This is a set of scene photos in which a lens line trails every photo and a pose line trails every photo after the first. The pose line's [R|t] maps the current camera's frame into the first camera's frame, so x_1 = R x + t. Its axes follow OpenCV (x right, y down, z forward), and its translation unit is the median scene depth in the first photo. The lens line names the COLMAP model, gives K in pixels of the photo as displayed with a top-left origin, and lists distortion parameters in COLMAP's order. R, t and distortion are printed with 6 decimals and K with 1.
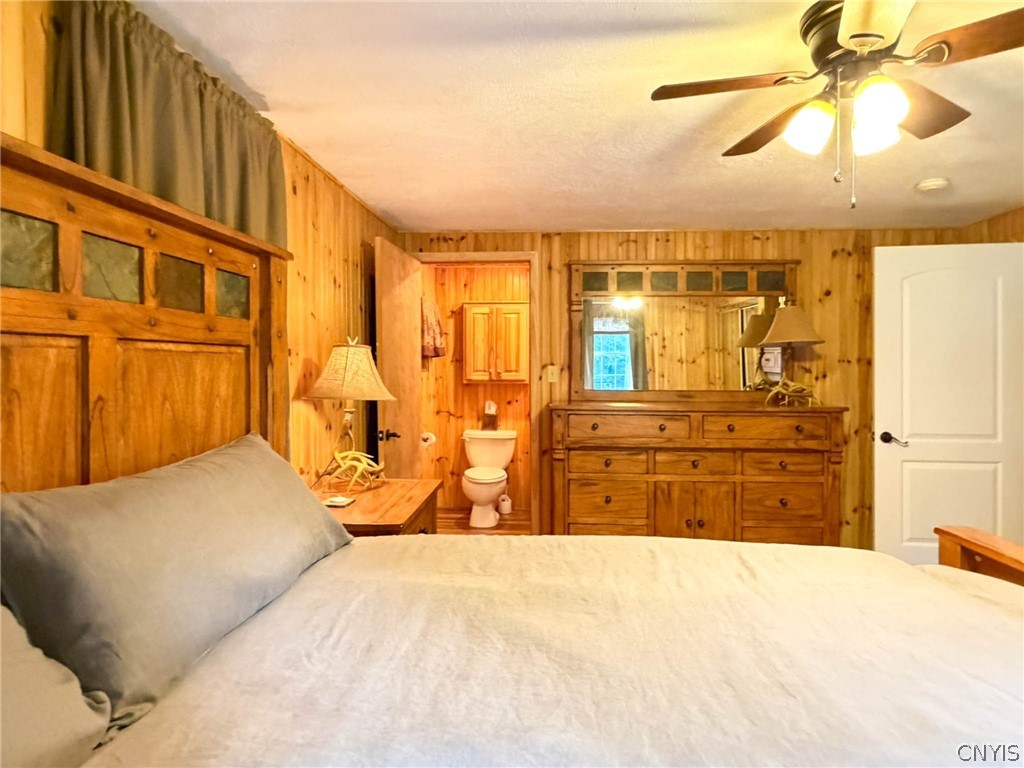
lens RADIAL K [[569.9, 0, 515.0], [0, 569.9, 377.8], [0, 0, 1]] dist [0.000580, -0.000023]
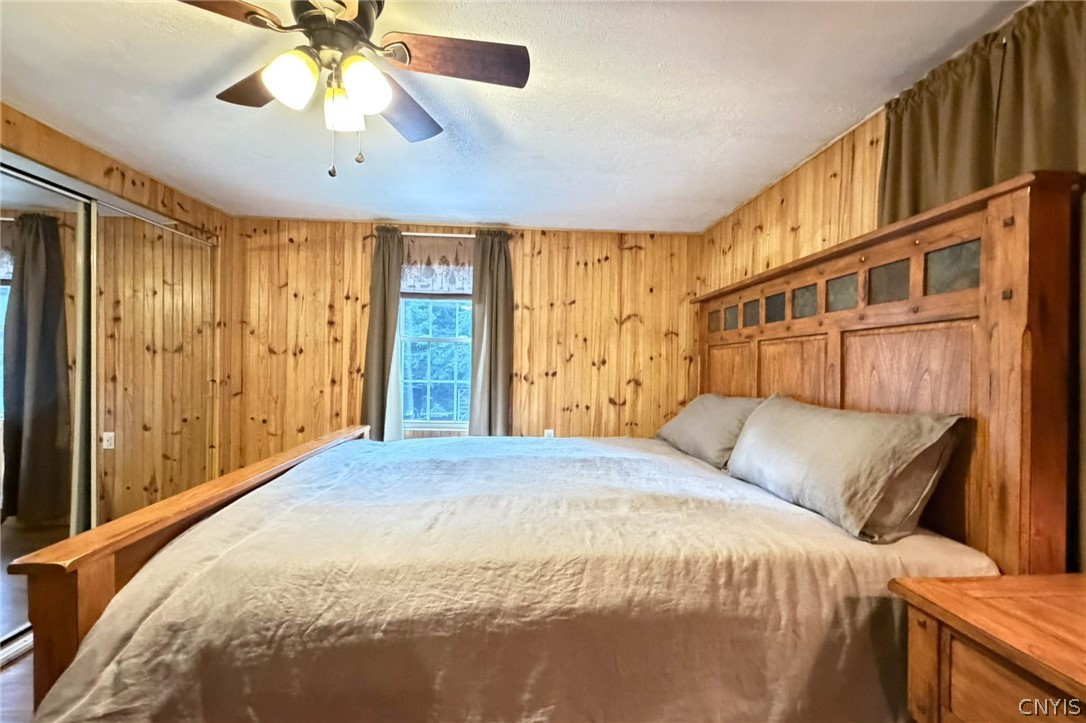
lens RADIAL K [[435.4, 0, 543.6], [0, 435.4, 364.8], [0, 0, 1]] dist [0.000080, 0.000002]
pose [[-0.990159, -0.017334, -0.138867, 0.109943], [-0.020204, 0.999610, 0.019280, 0.007259], [0.138479, 0.021896, -0.990123, 0.607856]]
